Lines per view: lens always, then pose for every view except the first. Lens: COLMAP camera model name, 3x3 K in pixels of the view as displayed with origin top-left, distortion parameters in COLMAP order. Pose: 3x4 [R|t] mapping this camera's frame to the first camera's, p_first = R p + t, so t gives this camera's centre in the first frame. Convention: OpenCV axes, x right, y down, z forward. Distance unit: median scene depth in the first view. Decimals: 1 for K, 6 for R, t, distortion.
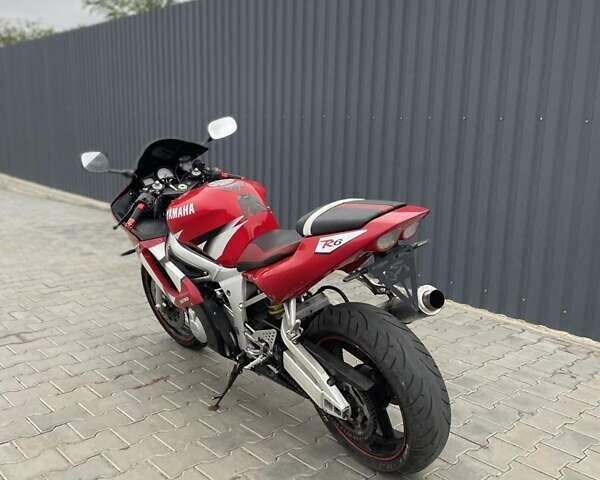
lens RADIAL K [[571.2, 0, 300.0], [0, 571.2, 240.0], [0, 0, 1]] dist [0.003814, 0.000688]
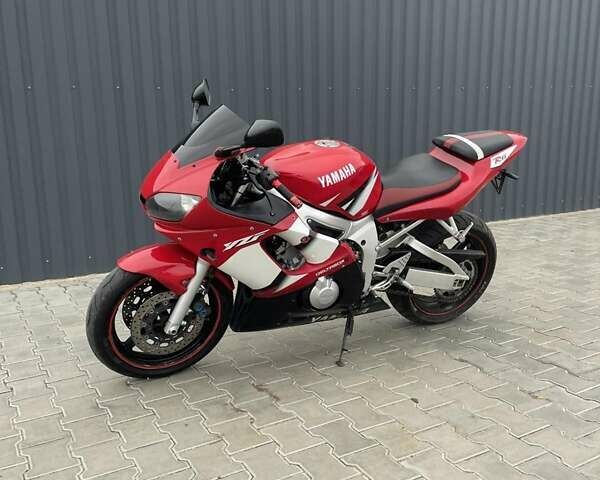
lens RADIAL K [[540.4, 0, 300.0], [0, 540.4, 240.0], [0, 0, 1]] dist [0.002190, 0.000174]
pose [[0.316149, -0.238783, 0.918168, -1.092914], [0.230985, 0.958057, 0.169623, -0.113729], [-0.920161, 0.158457, 0.358044, 0.726468]]
